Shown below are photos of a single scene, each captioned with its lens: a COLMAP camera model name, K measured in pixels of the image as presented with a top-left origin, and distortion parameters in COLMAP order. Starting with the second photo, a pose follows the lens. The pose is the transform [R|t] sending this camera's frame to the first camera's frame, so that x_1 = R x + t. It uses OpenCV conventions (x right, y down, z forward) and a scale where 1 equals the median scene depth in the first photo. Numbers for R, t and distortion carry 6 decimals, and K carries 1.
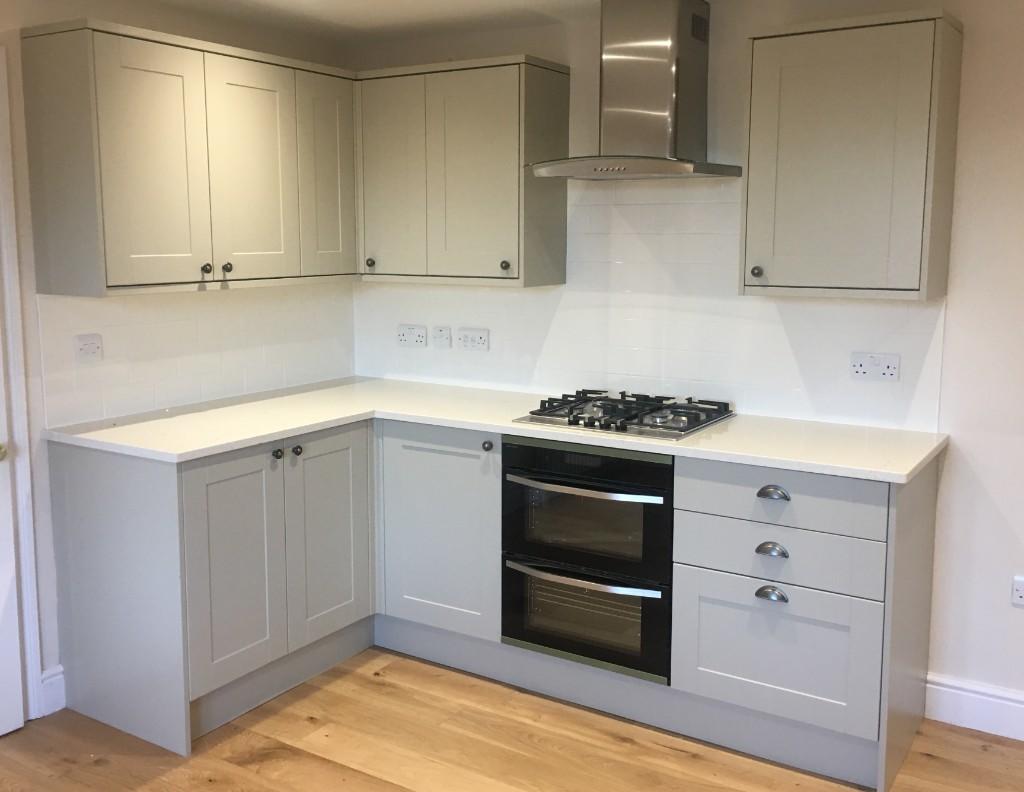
lens RADIAL K [[1017.8, 0, 510.8], [0, 1017.8, 375.0], [0, 0, 1]] dist [0.015473, 0.000542]
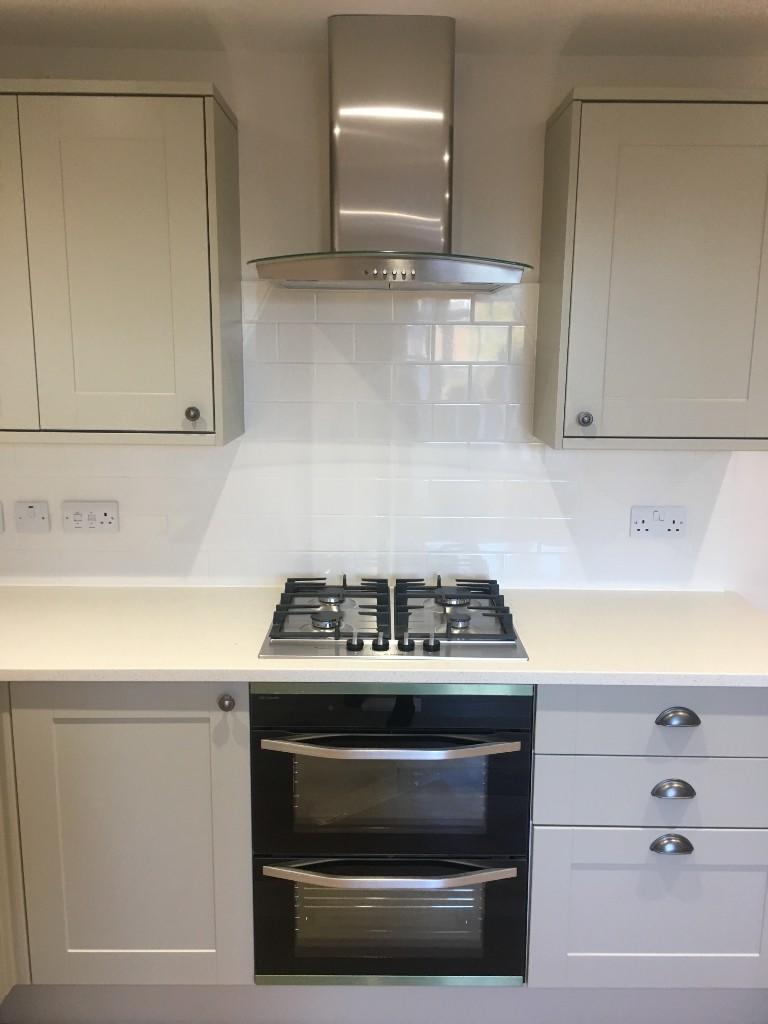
lens RADIAL K [[865.4, 0, 378.8], [0, 865.4, 506.0], [0, 0, 1]] dist [0.081496, -0.123333]
pose [[0.838735, -0.093411, 0.536468, -0.224694], [0.063850, 0.995251, 0.073471, -0.087602], [-0.540784, -0.027370, 0.840716, 0.493797]]
